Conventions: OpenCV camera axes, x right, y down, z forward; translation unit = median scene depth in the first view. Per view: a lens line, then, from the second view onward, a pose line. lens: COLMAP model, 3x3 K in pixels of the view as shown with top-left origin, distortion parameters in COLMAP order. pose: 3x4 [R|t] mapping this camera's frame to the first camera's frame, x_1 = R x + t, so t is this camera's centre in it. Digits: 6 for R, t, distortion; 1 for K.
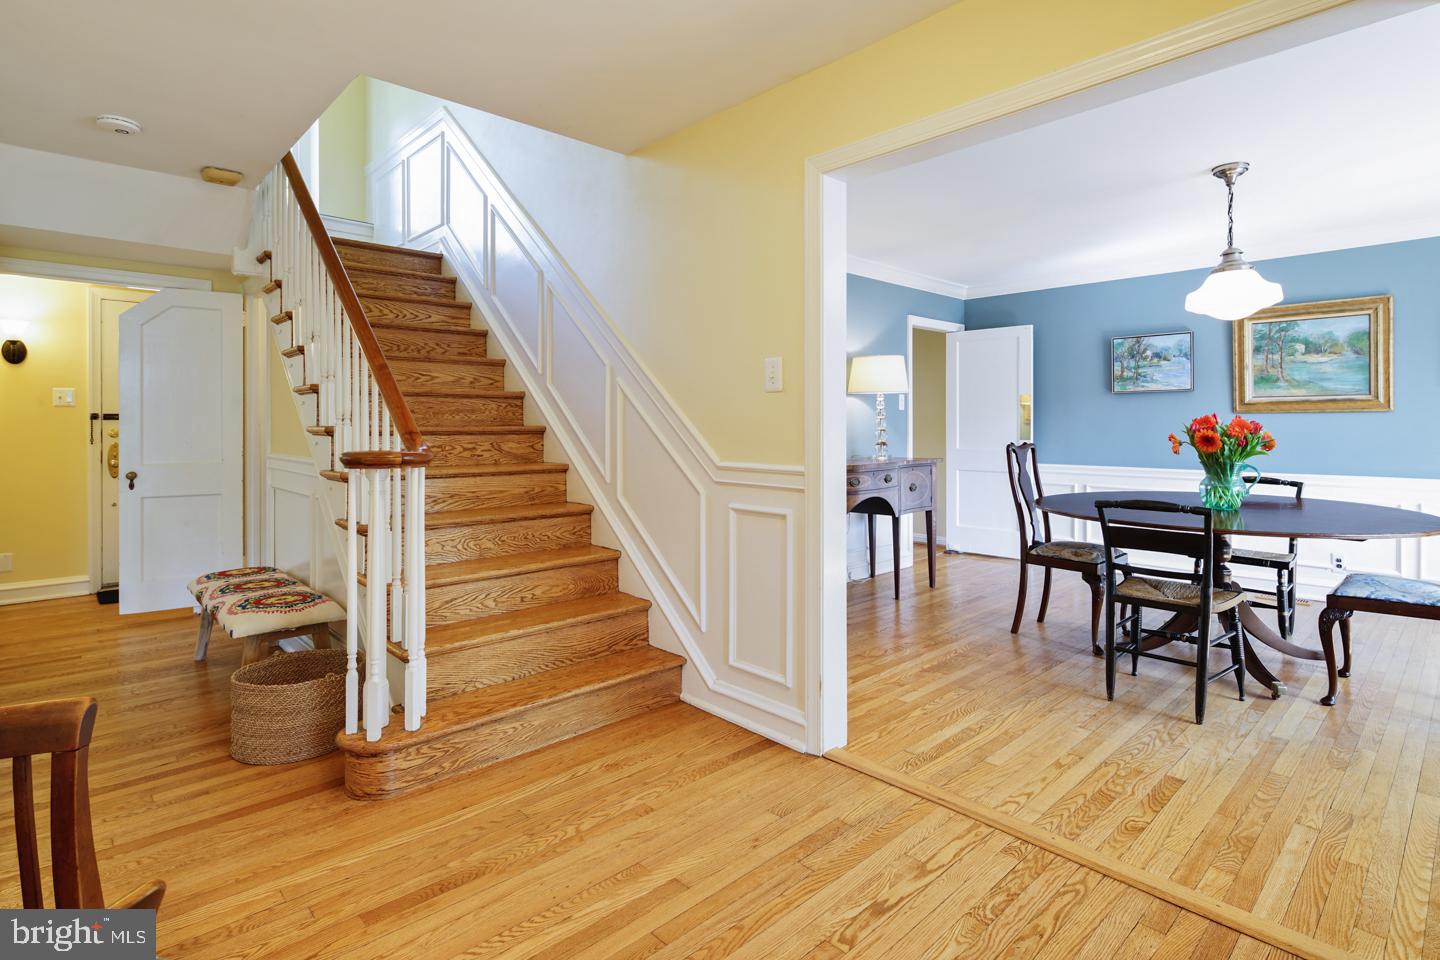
lens RADIAL K [[722.3, 0, 715.3], [0, 722.3, 423.5], [0, 0, 1]] dist [0.001390, 0.000276]
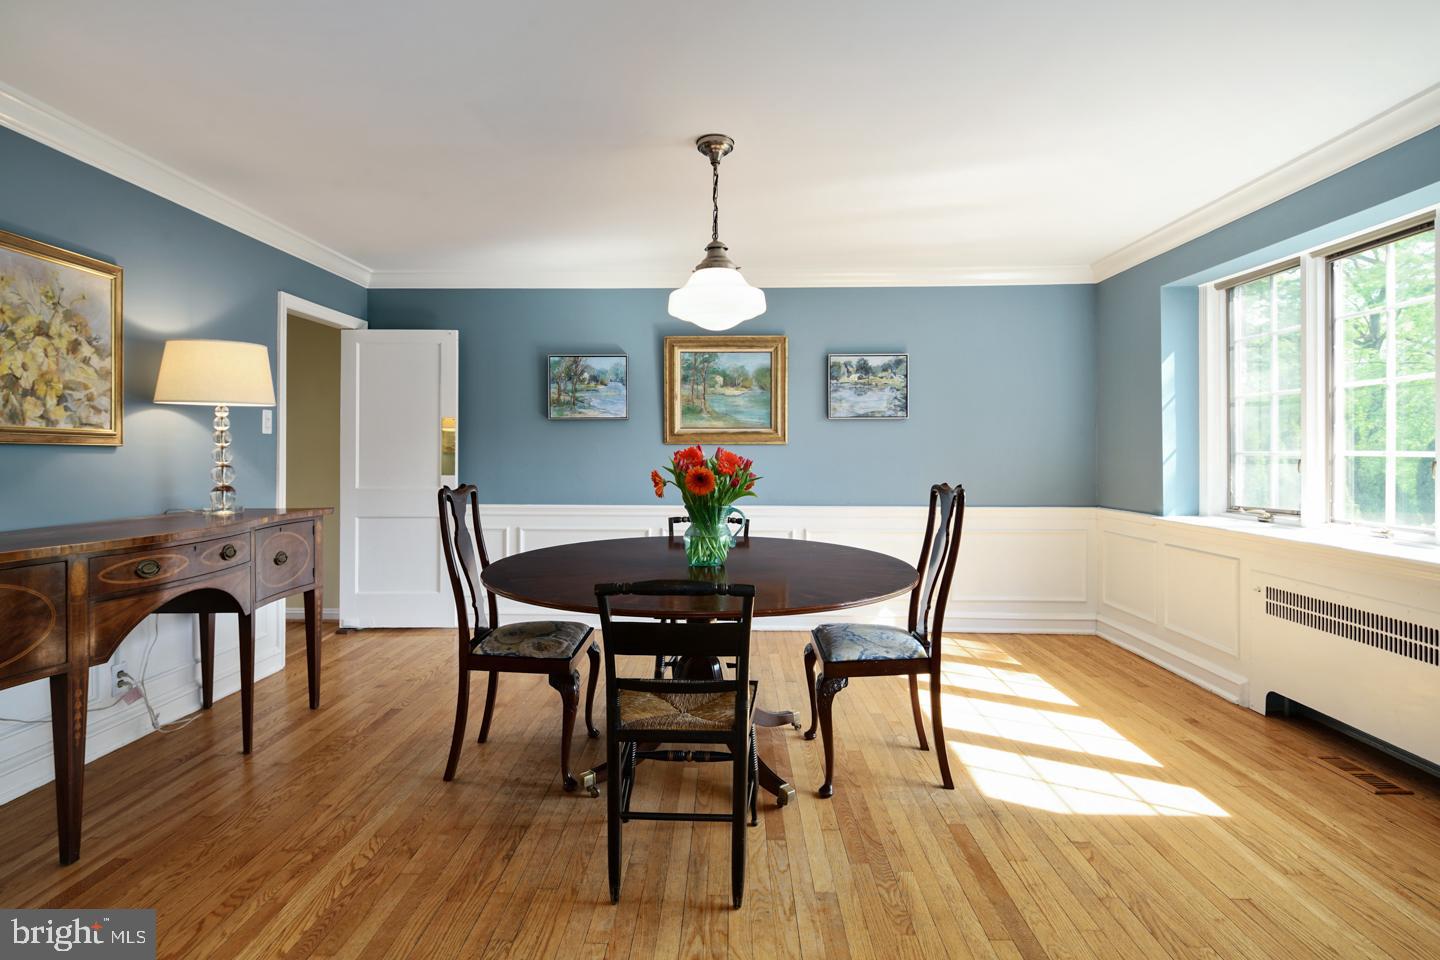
lens RADIAL K [[708.4, 0, 712.5], [0, 708.4, 450.0], [0, 0, 1]] dist [-0.000507, -0.000173]
pose [[0.704117, 0.005218, 0.710065, 0.105736], [-0.003774, 0.999986, -0.003606, -0.003935], [-0.710074, -0.000141, 0.704127, 0.318540]]
